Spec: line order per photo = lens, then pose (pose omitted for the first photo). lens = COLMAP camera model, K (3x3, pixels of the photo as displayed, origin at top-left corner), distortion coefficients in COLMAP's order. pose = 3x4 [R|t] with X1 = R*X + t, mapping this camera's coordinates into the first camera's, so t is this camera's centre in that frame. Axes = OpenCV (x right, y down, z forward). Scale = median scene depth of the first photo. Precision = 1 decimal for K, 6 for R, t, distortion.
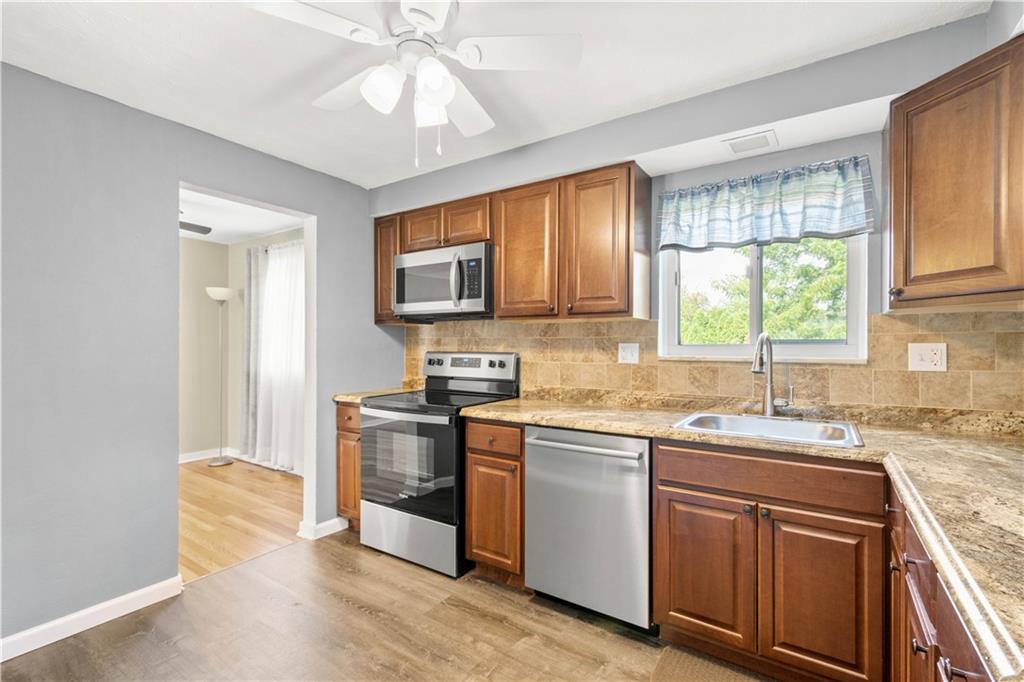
lens RADIAL K [[459.3, 0, 509.6], [0, 459.3, 347.3], [0, 0, 1]] dist [0.000329, 0.000265]
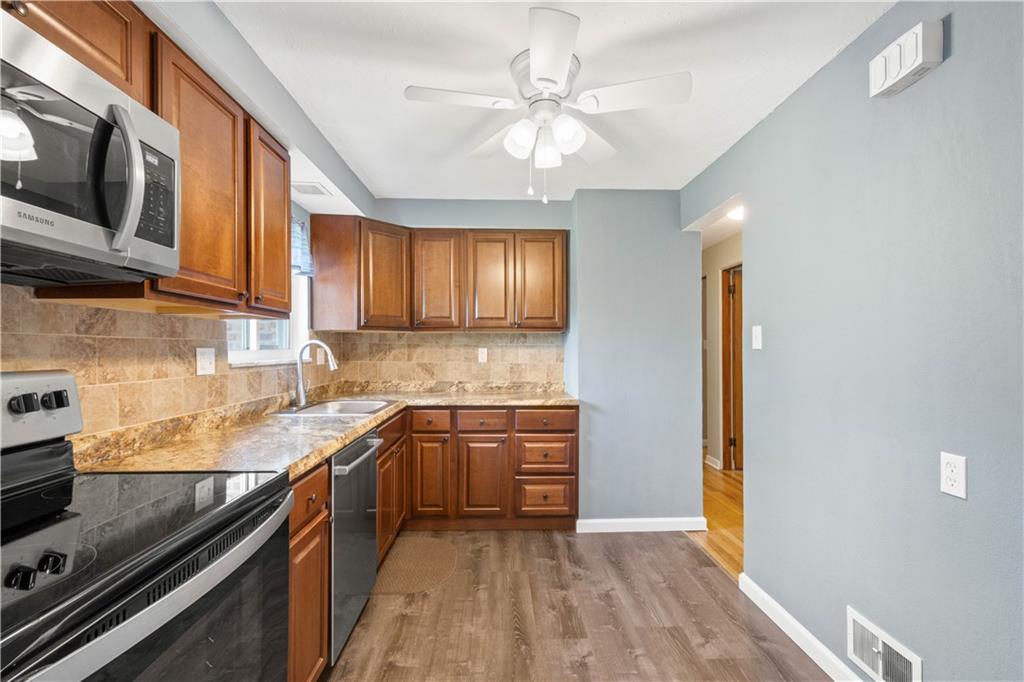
lens RADIAL K [[459.3, 0, 509.6], [0, 459.3, 347.3], [0, 0, 1]] dist [0.000329, 0.000265]
pose [[-0.591247, 0.000786, 0.806490, -0.649154], [0.003137, 0.999994, 0.001325, -0.009491], [-0.806485, 0.003314, -0.591246, 1.038554]]
